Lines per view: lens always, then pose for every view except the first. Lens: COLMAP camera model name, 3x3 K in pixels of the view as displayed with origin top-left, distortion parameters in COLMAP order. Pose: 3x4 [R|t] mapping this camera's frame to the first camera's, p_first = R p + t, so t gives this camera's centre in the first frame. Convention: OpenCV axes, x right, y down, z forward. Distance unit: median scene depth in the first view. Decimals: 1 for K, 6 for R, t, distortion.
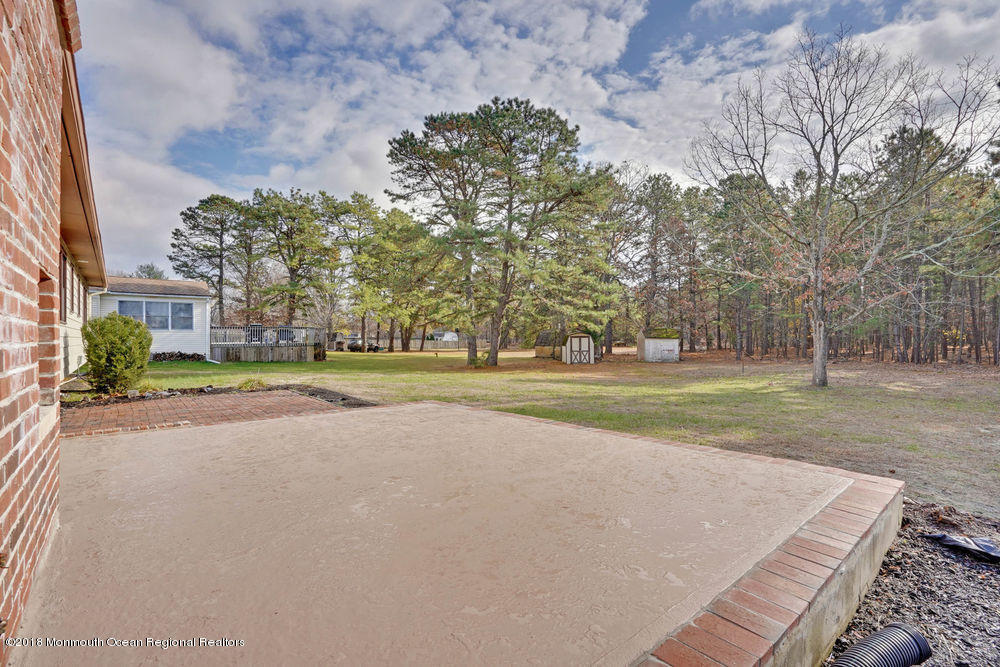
lens RADIAL K [[461.5, 0, 500.4], [0, 461.5, 334.0], [0, 0, 1]] dist [-0.001238, 0.001061]
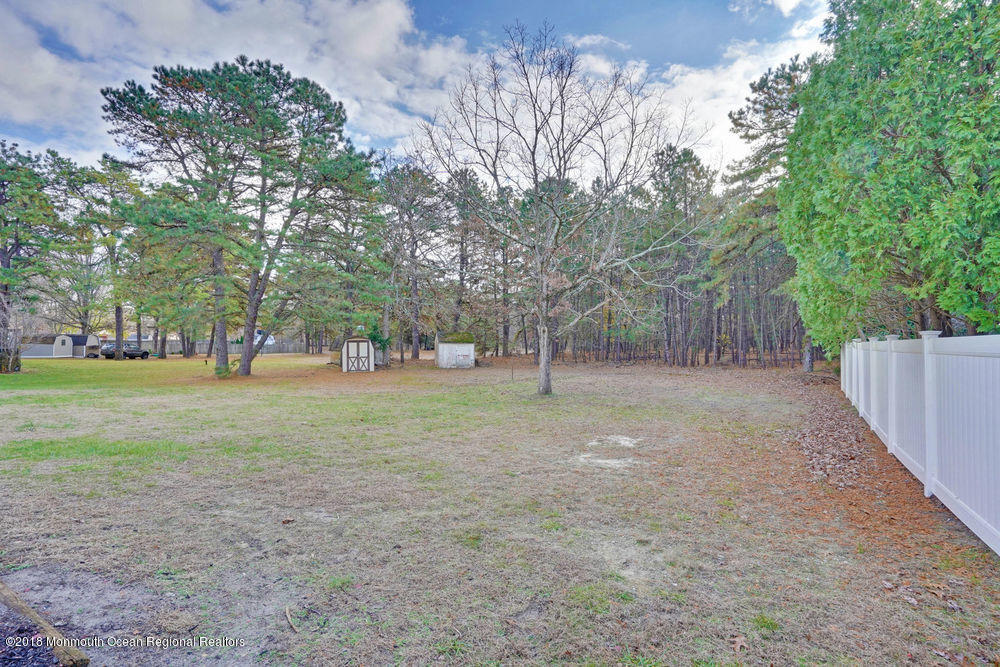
lens RADIAL K [[492.5, 0, 500.4], [0, 492.5, 331.6], [0, 0, 1]] dist [0.001981, 0.003132]
pose [[0.962112, 0.005179, 0.272605, 0.177295], [-0.002827, 0.999955, -0.009018, -0.005232], [-0.272640, 0.007906, 0.962084, 0.011421]]
